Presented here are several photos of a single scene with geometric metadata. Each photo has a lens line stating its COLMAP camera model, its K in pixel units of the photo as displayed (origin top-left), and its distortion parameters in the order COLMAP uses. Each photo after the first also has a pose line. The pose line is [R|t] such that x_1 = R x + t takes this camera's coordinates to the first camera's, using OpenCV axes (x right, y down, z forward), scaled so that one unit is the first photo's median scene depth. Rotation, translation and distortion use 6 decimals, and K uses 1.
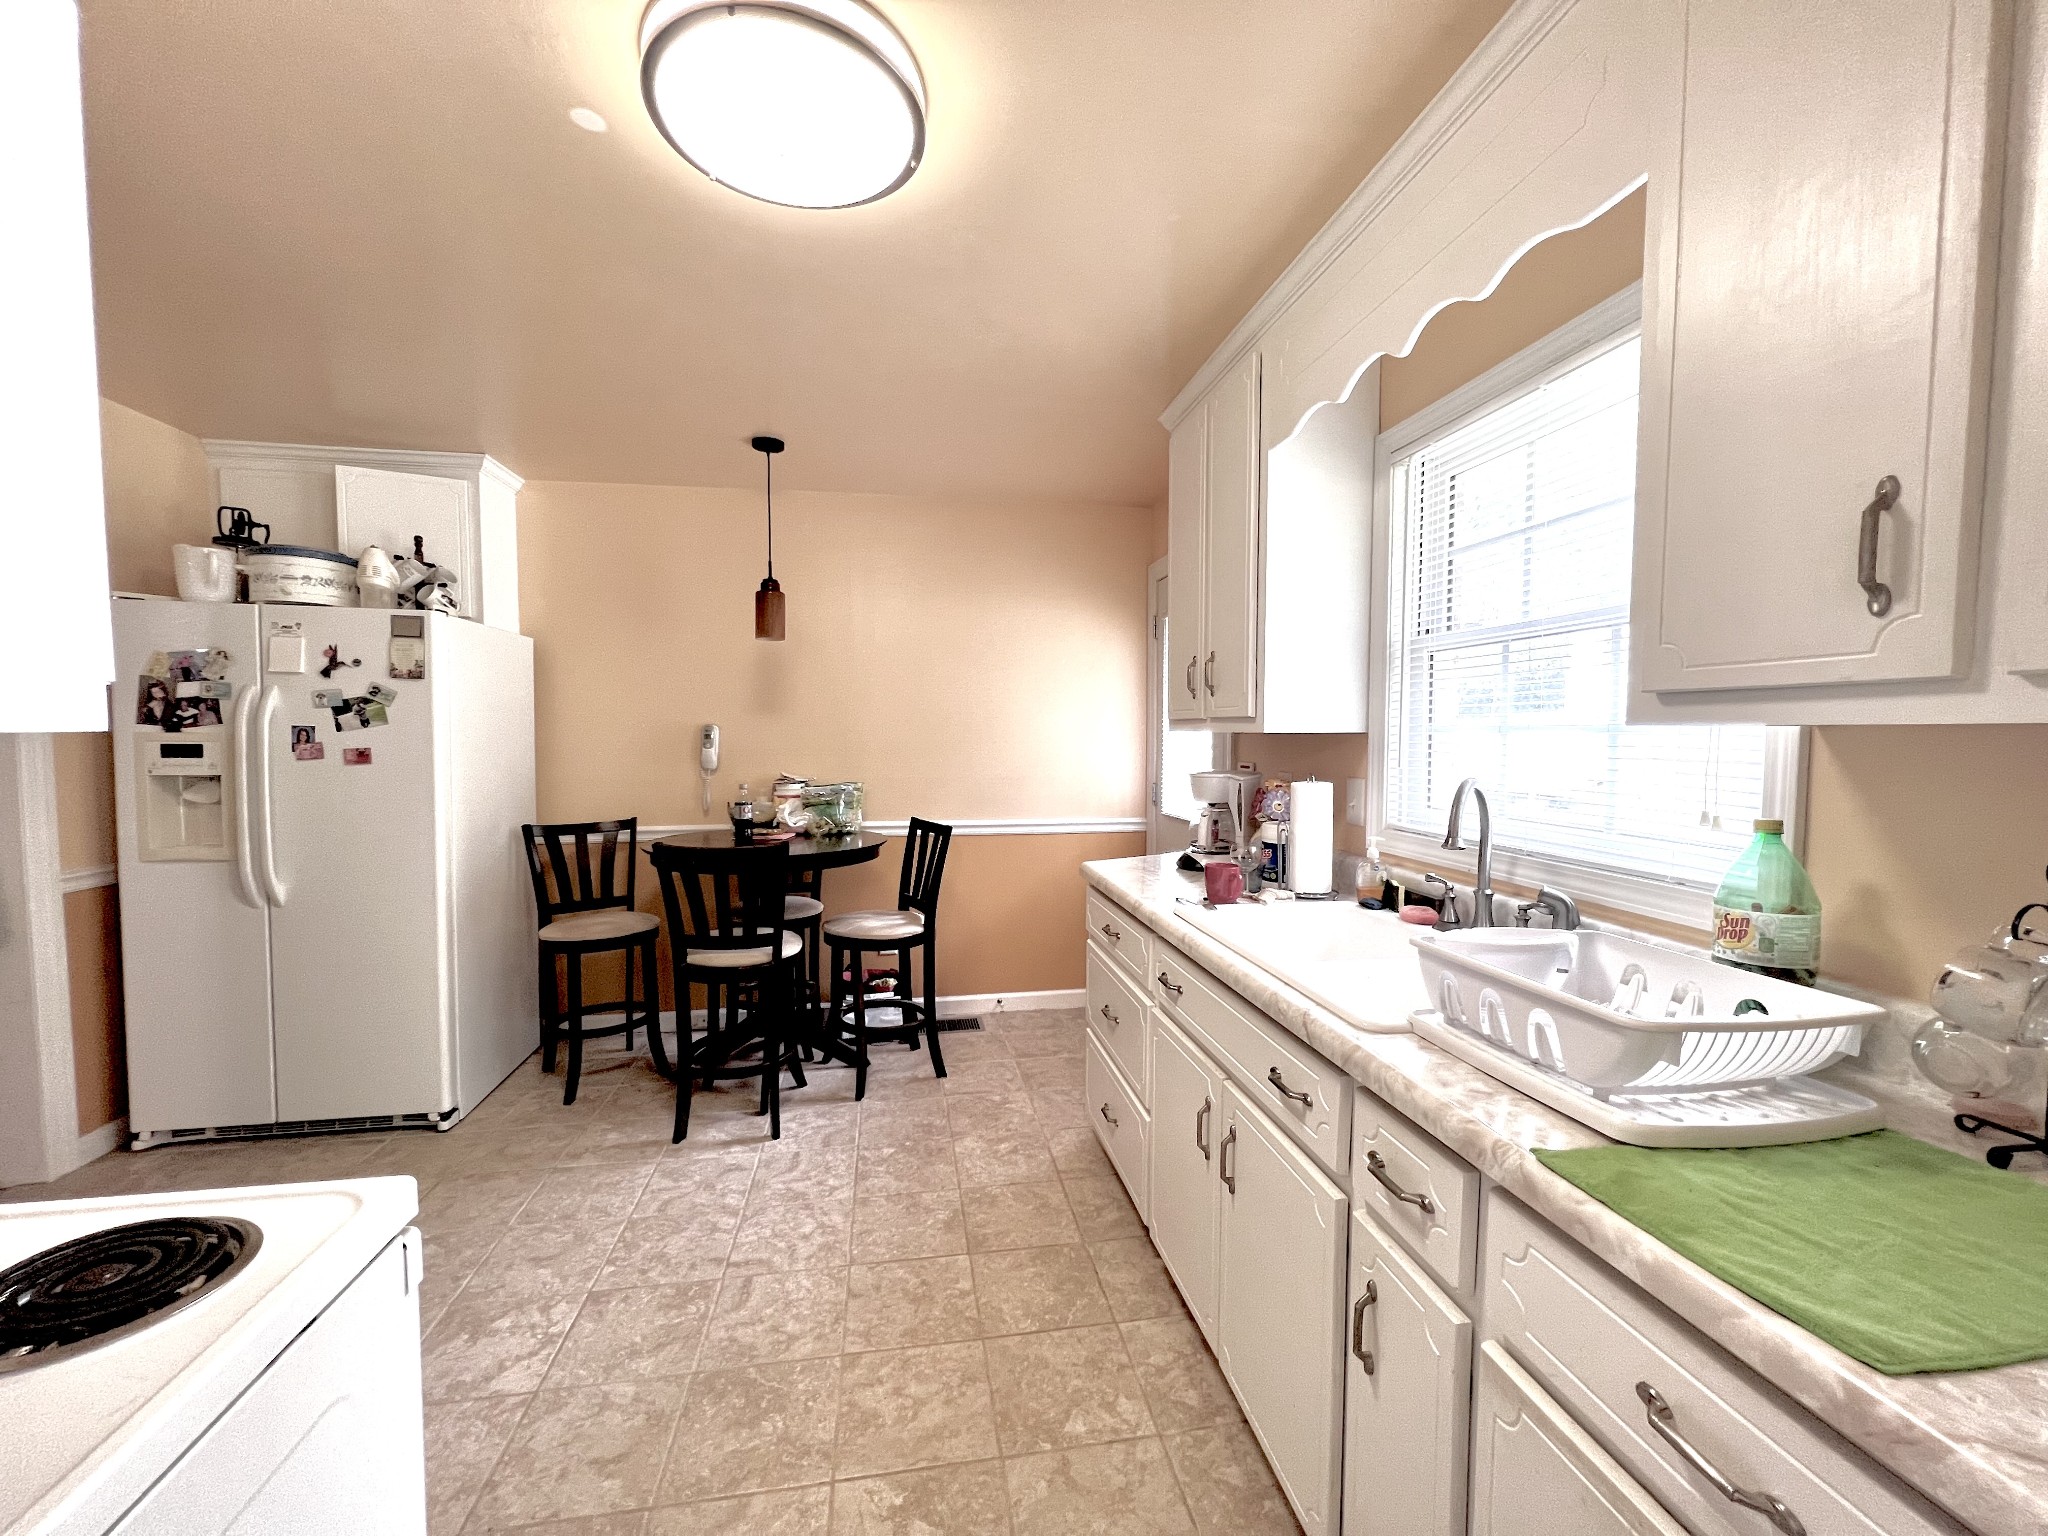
lens RADIAL K [[820.4, 0, 1025.0], [0, 820.4, 774.8], [0, 0, 1]] dist [-0.001487, 0.000725]
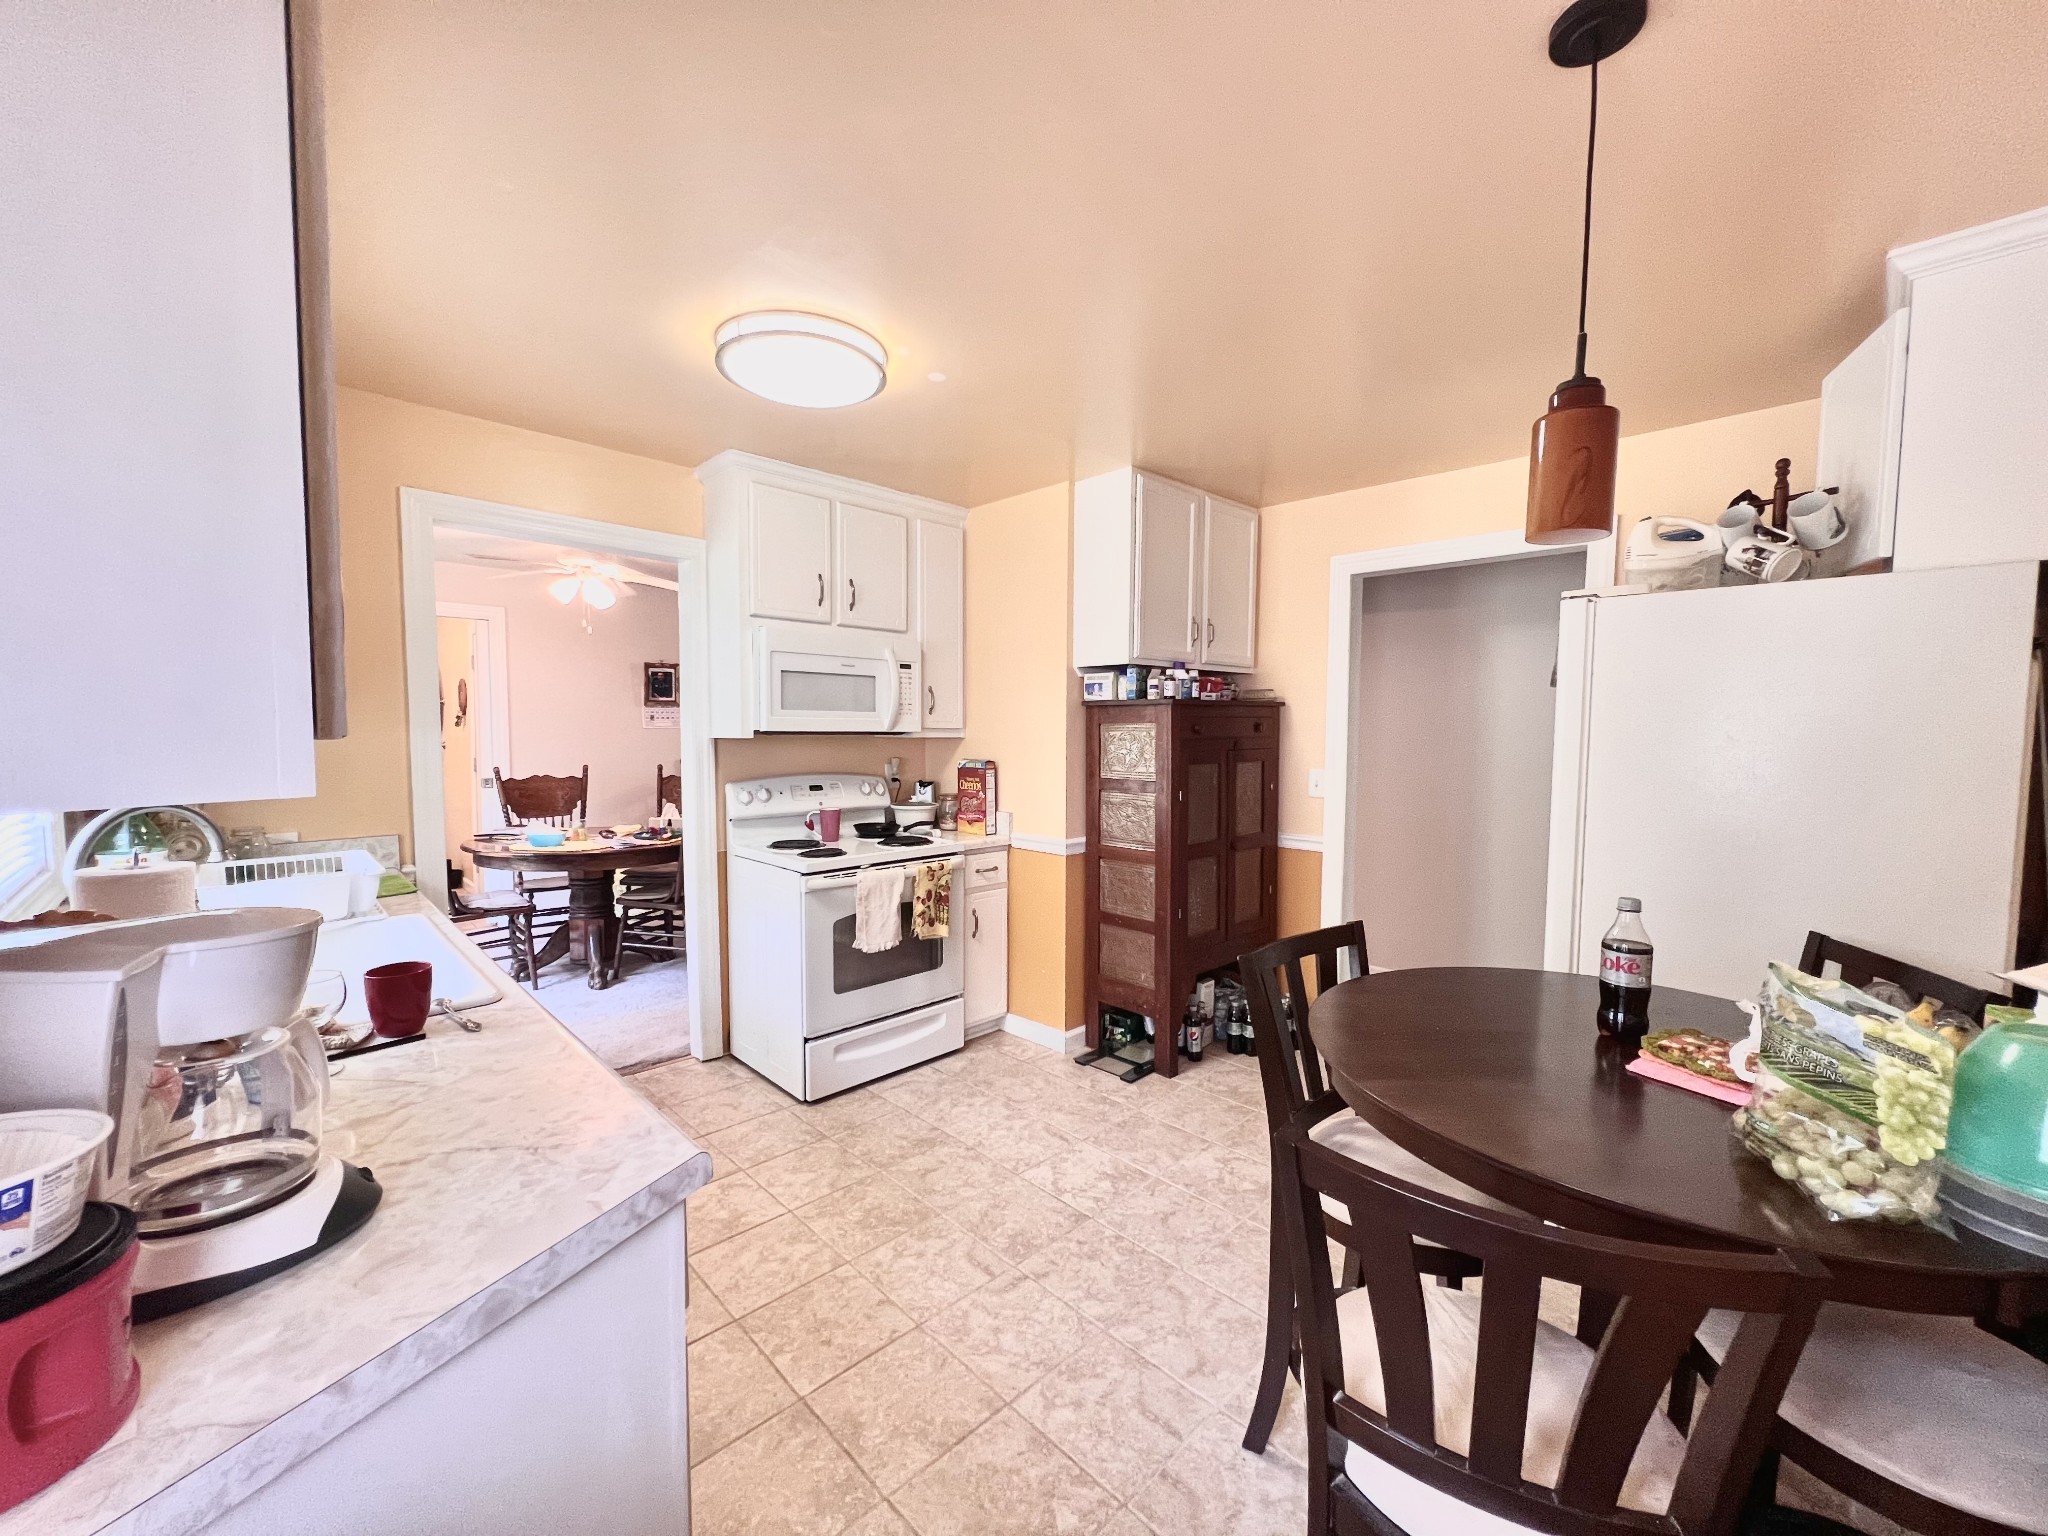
lens RADIAL K [[820.4, 0, 1025.0], [0, 820.4, 774.8], [0, 0, 1]] dist [-0.001487, 0.000725]
pose [[-0.821432, 0.025569, -0.569733, 0.193956], [-0.039015, 0.994135, 0.100867, -0.115322], [0.568970, 0.105084, -0.815616, 1.706513]]
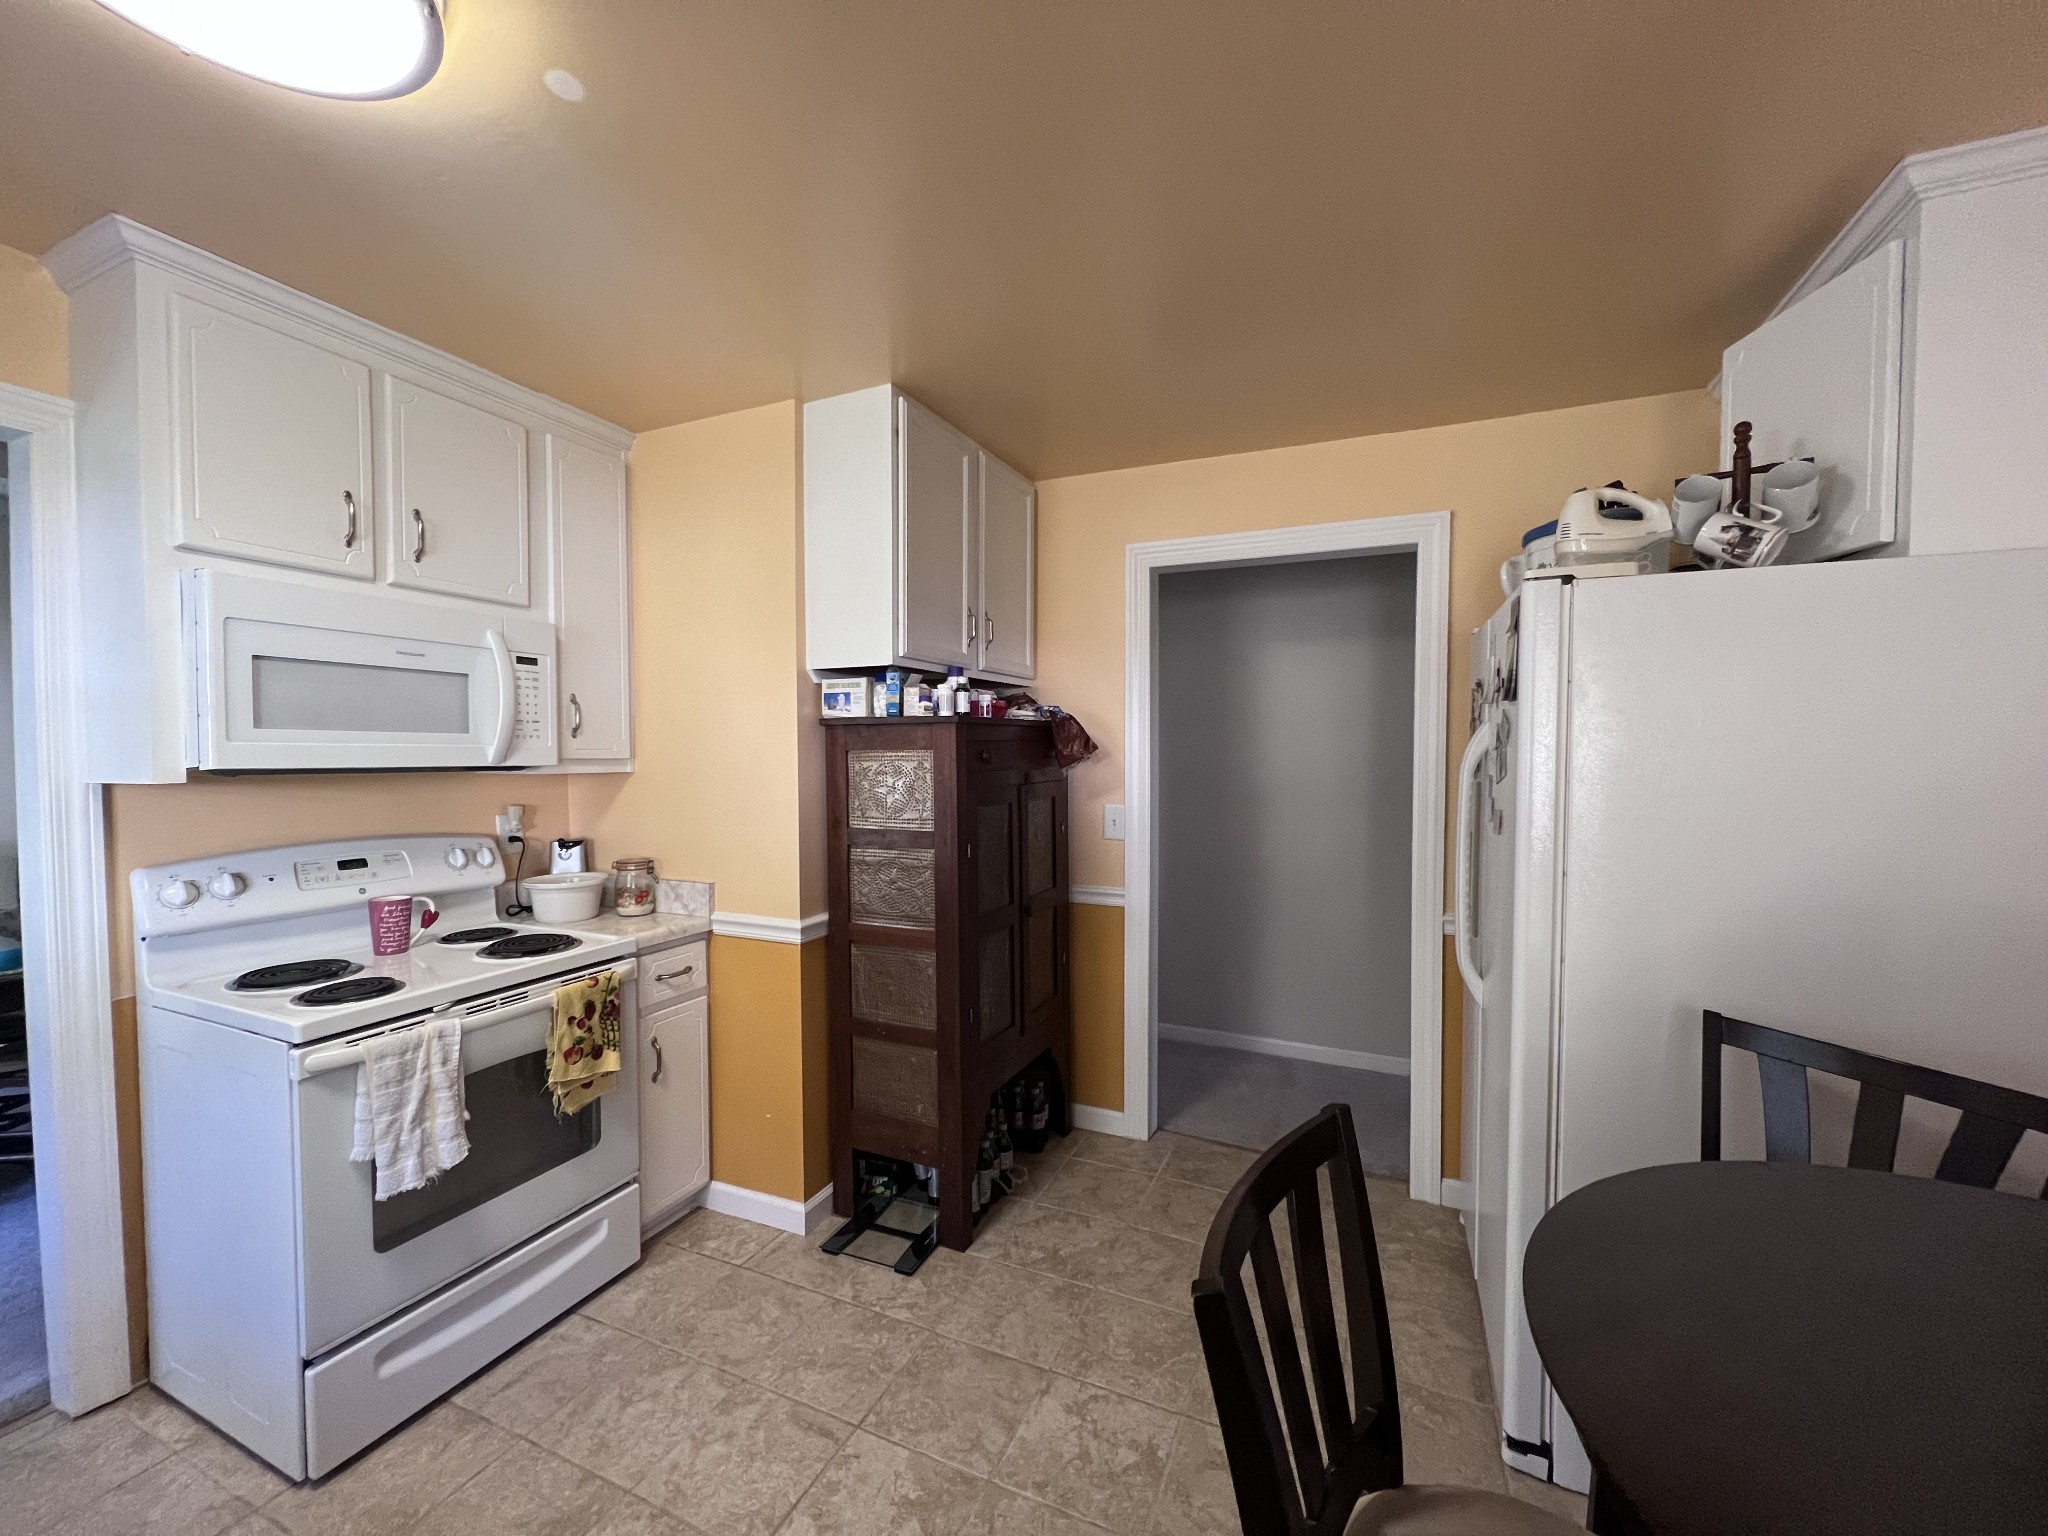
lens RADIAL K [[820.4, 0, 1025.0], [0, 820.4, 774.8], [0, 0, 1]] dist [-0.001487, 0.000725]
pose [[-0.556234, 0.021630, -0.830744, -0.044817], [-0.045338, 0.997383, 0.056325, -0.100044], [0.829788, 0.068994, -0.553797, 1.297467]]
